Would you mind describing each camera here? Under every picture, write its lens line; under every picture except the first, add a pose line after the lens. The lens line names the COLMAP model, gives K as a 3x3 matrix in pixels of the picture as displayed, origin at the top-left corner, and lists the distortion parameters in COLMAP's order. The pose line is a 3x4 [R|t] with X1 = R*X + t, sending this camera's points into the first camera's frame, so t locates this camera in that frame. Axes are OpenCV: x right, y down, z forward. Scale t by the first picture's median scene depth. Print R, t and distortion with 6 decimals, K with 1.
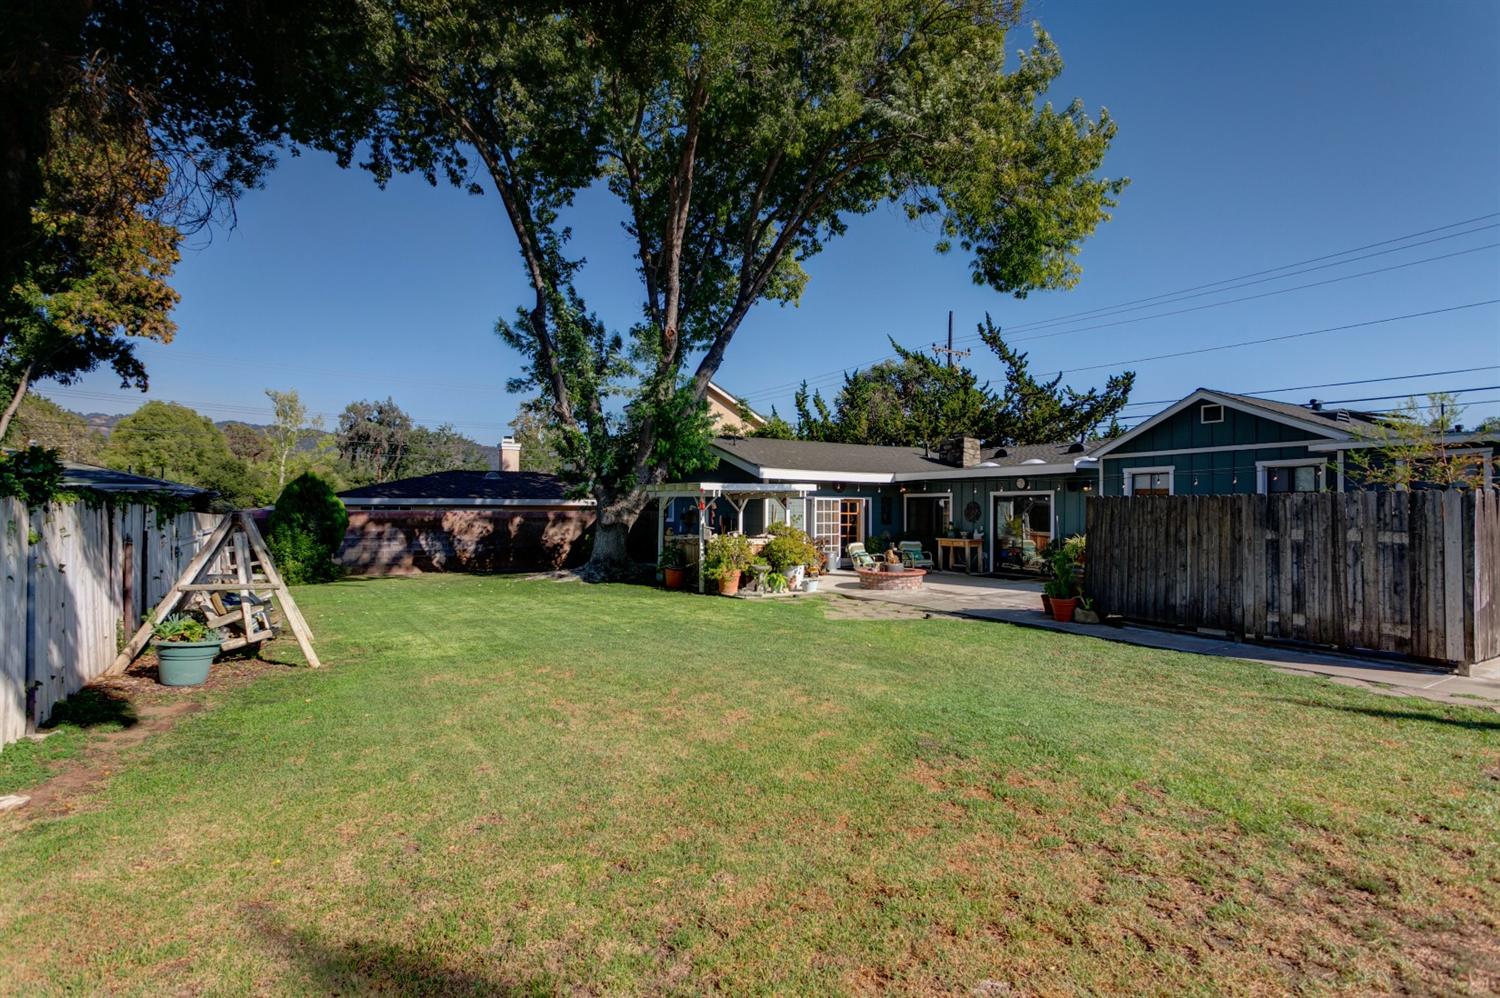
lens RADIAL K [[753.4, 0, 789.2], [0, 753.4, 500.9], [0, 0, 1]] dist [-0.011190, 0.002869]
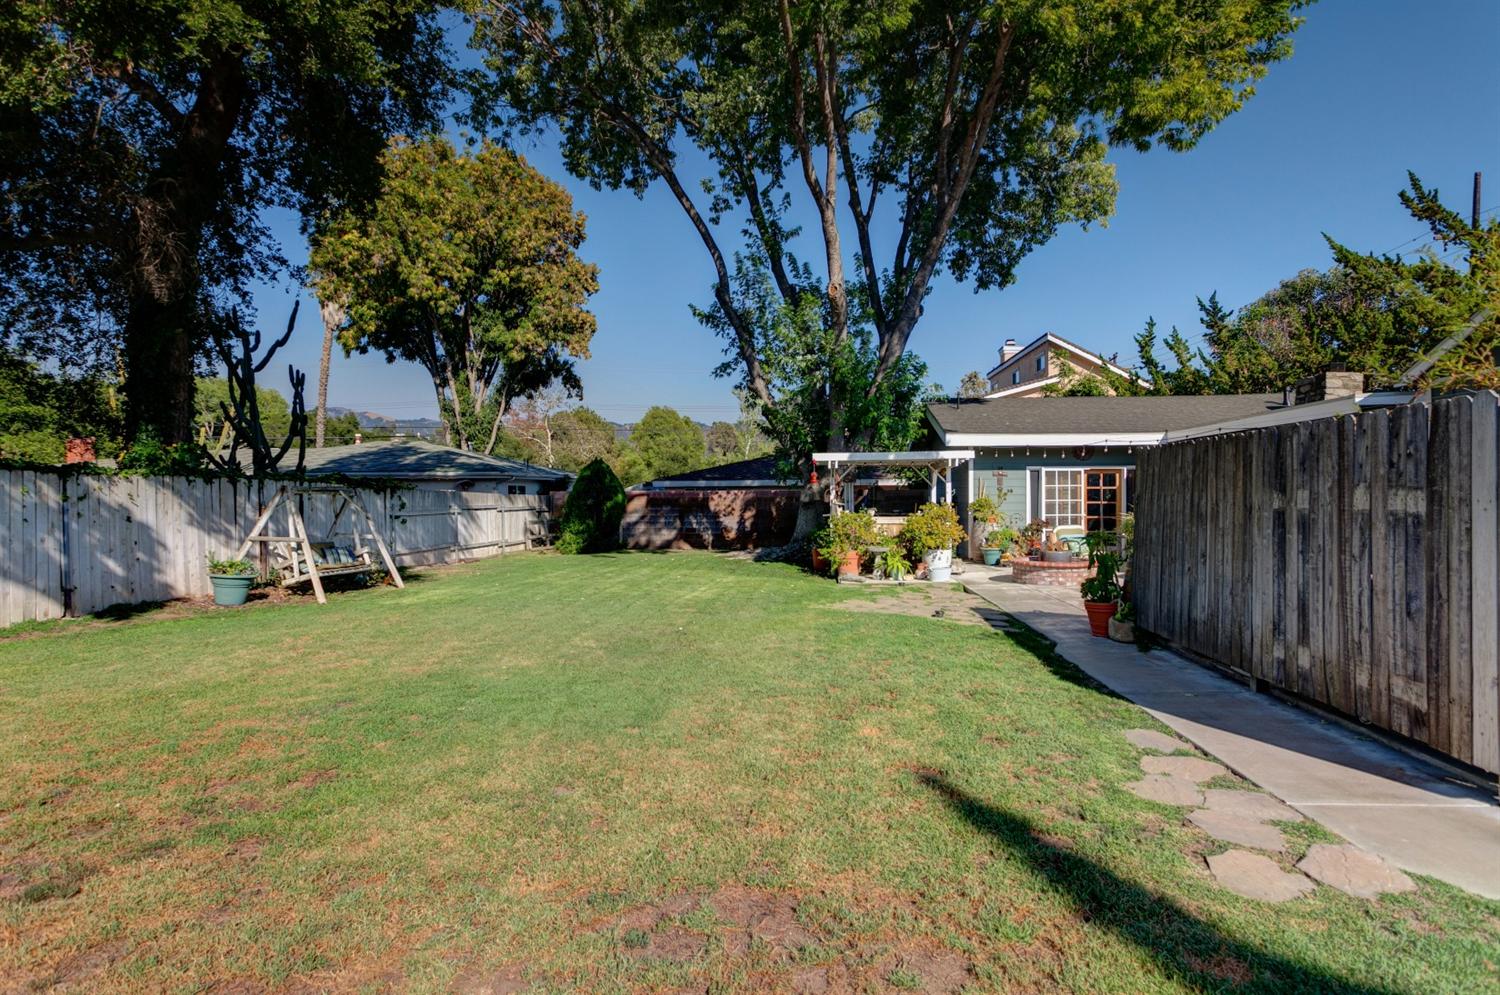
lens RADIAL K [[829.8, 0, 753.4], [0, 829.8, 497.9], [0, 0, 1]] dist [-0.002958, 0.002961]
pose [[0.789998, -0.007173, -0.613068, 0.327651], [0.015857, 0.999836, 0.008735, 0.014357], [0.612905, -0.016623, 0.789982, 0.128716]]
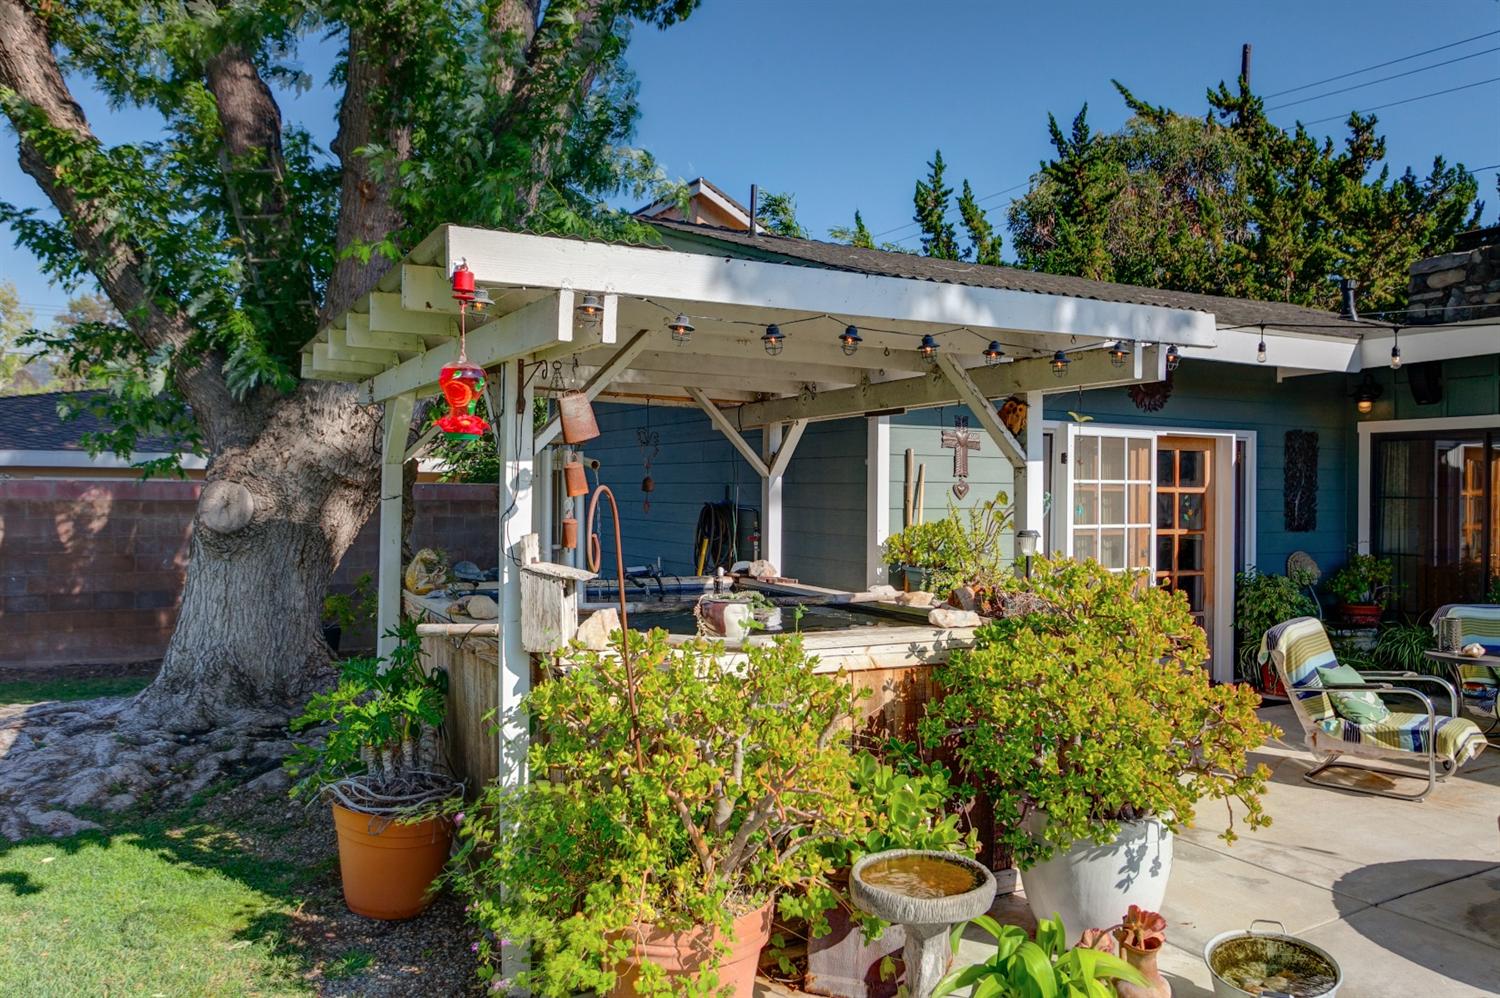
lens RADIAL K [[1131.6, 0, 763.7], [0, 1131.6, 488.0], [0, 0, 1]] dist [-0.000274, 0.005046]
pose [[0.997199, 0.004151, -0.074673, -0.038812], [-0.003493, 0.999954, 0.008940, 0.013335], [0.074707, -0.008654, 0.997168, 0.614985]]
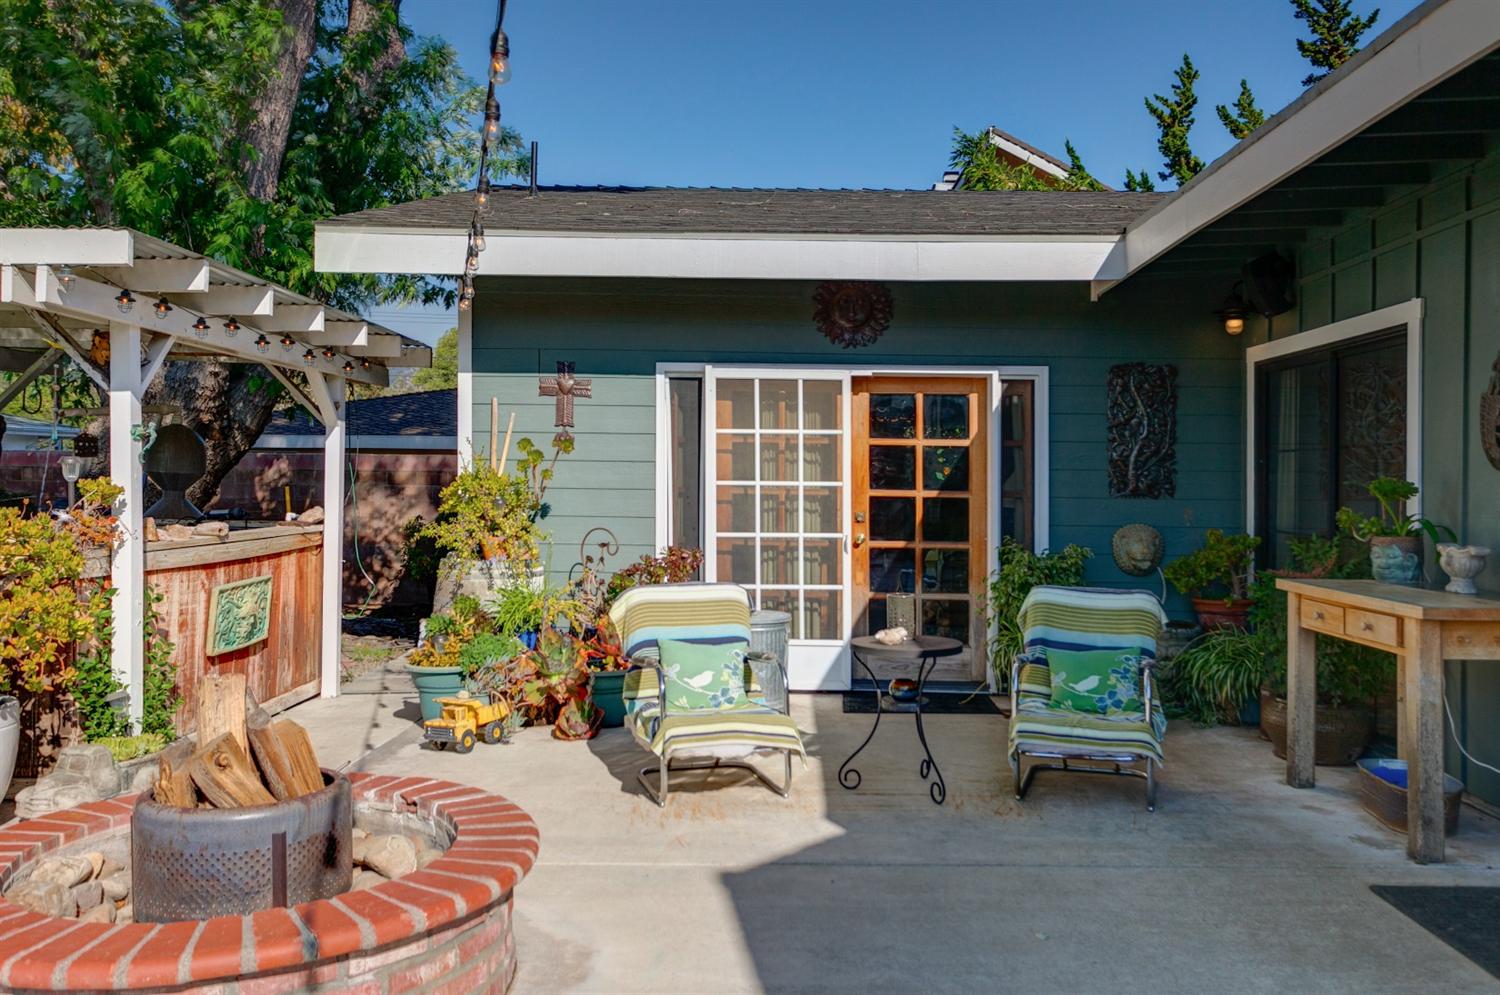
lens RADIAL K [[1193.9, 0, 757.5], [0, 1193.9, 475.4], [0, 0, 1]] dist [-0.002840, 0.006250]
pose [[0.816482, 0.002363, -0.577366, 0.249619], [-0.001198, 0.999996, 0.002399, 0.026414], [0.577369, -0.001267, 0.816482, 0.721394]]
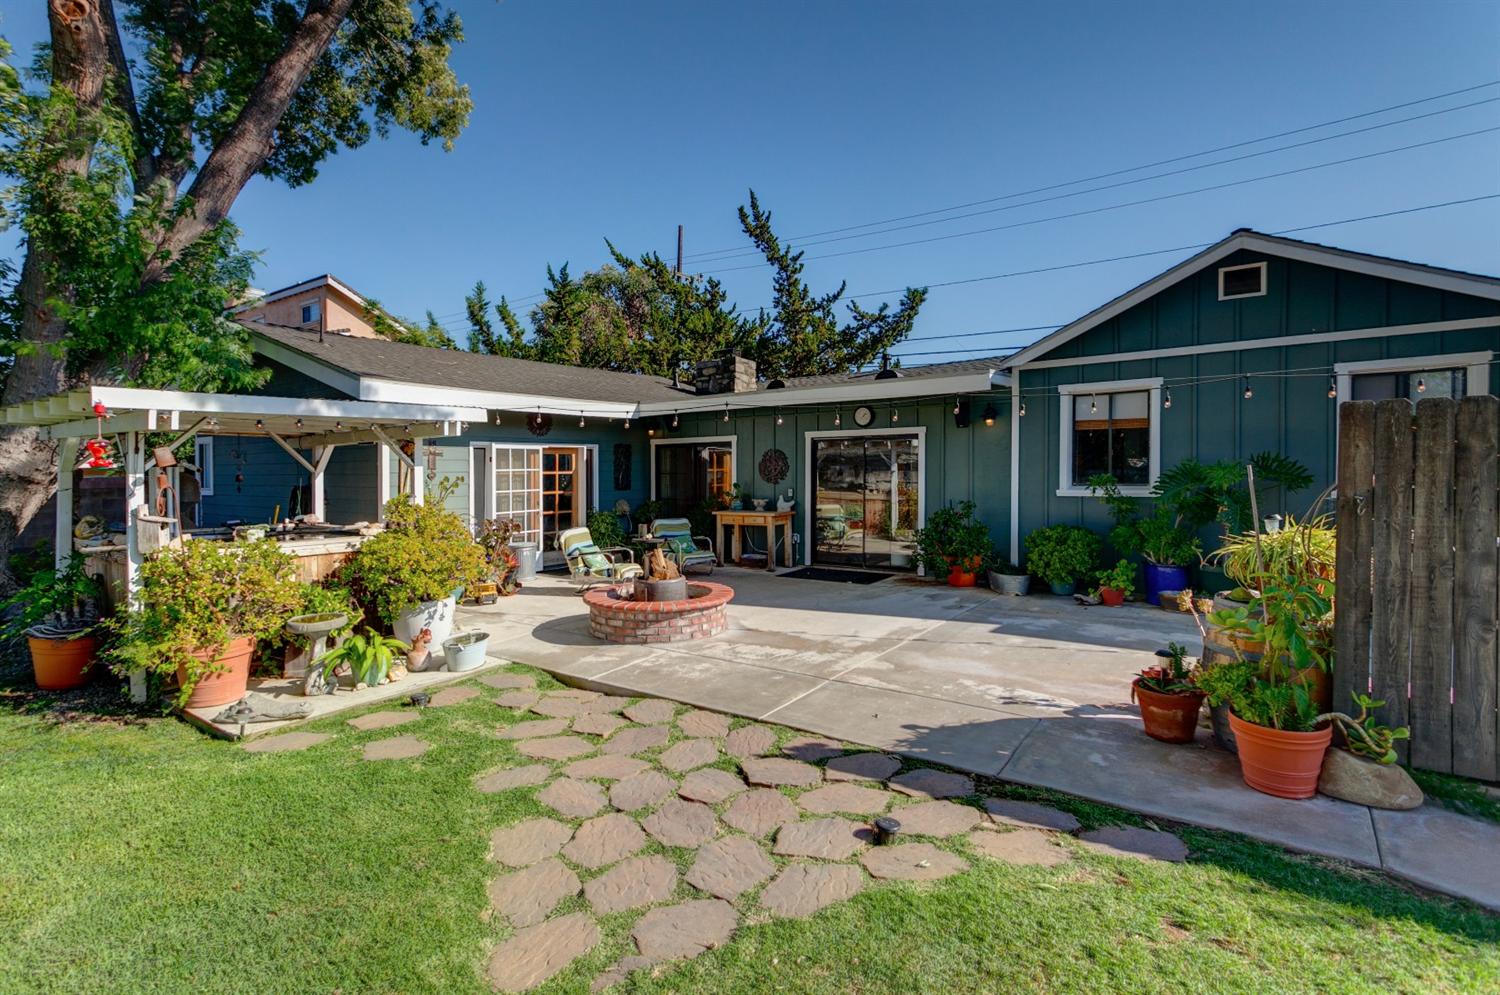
lens RADIAL K [[725.3, 0, 778.1], [0, 725.3, 459.4], [0, 0, 1]] dist [0.000137, 0.002055]
pose [[0.927628, -0.012249, 0.373305, 0.030293], [0.012544, 0.999920, 0.001639, 0.008032], [-0.373295, 0.003163, 0.927707, 0.449503]]
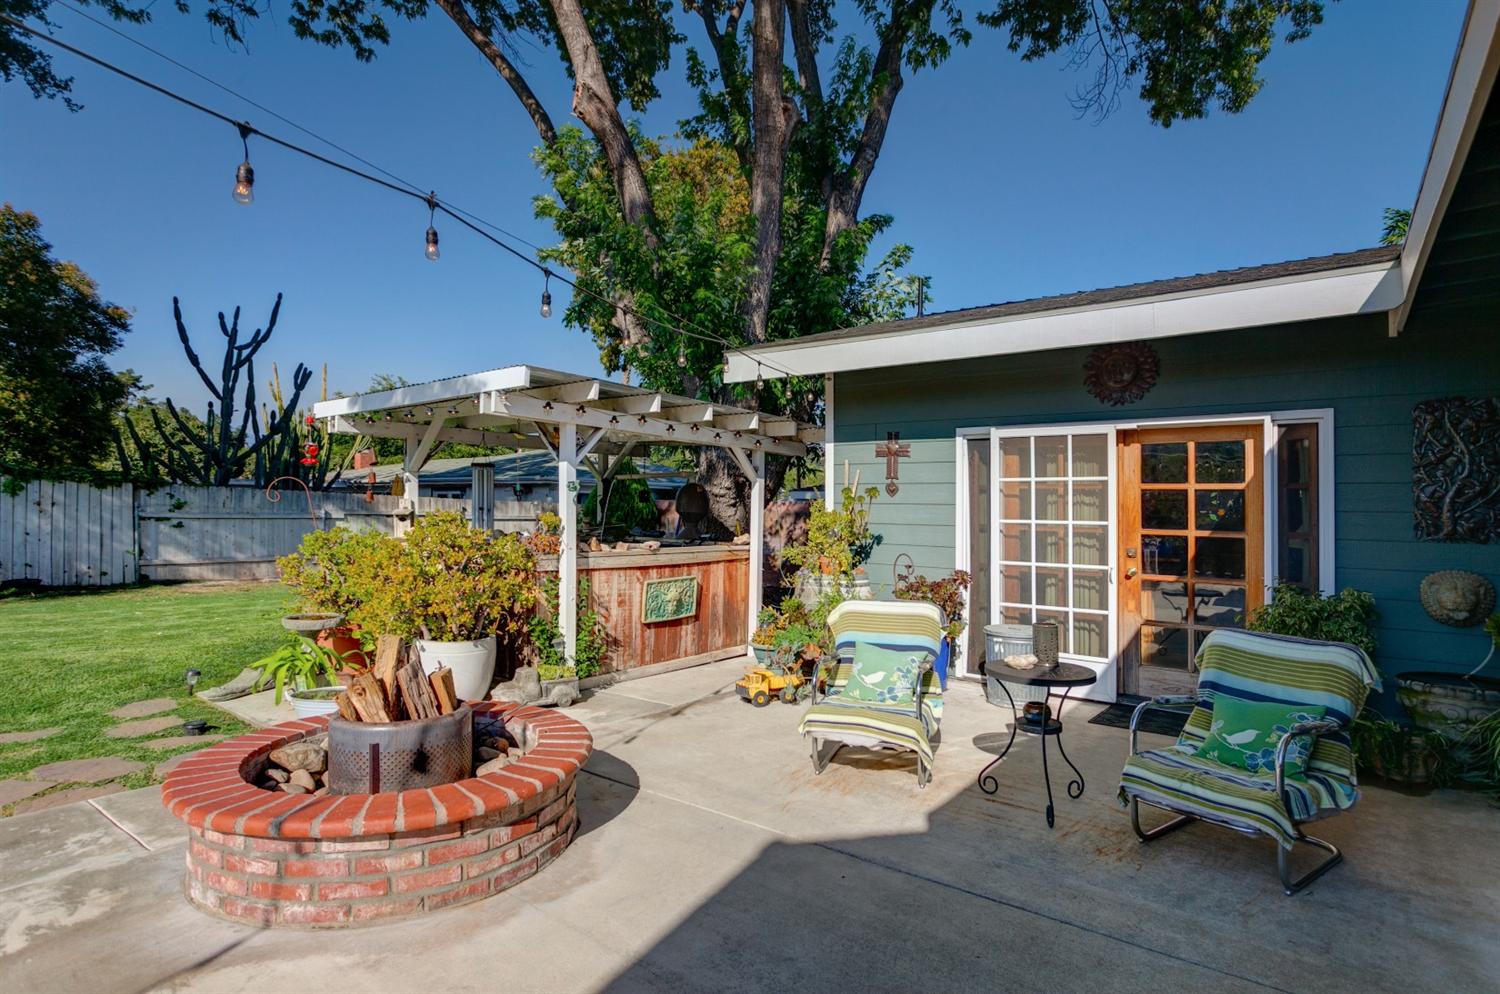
lens RADIAL K [[753.4, 0, 746.5], [0, 753.4, 506.8], [0, 0, 1]] dist [-0.011190, 0.002869]
pose [[0.313362, -0.005933, -0.949615, 0.271405], [-0.007549, 0.999933, -0.008739, 0.027314], [0.949604, 0.009907, 0.313297, 0.825657]]
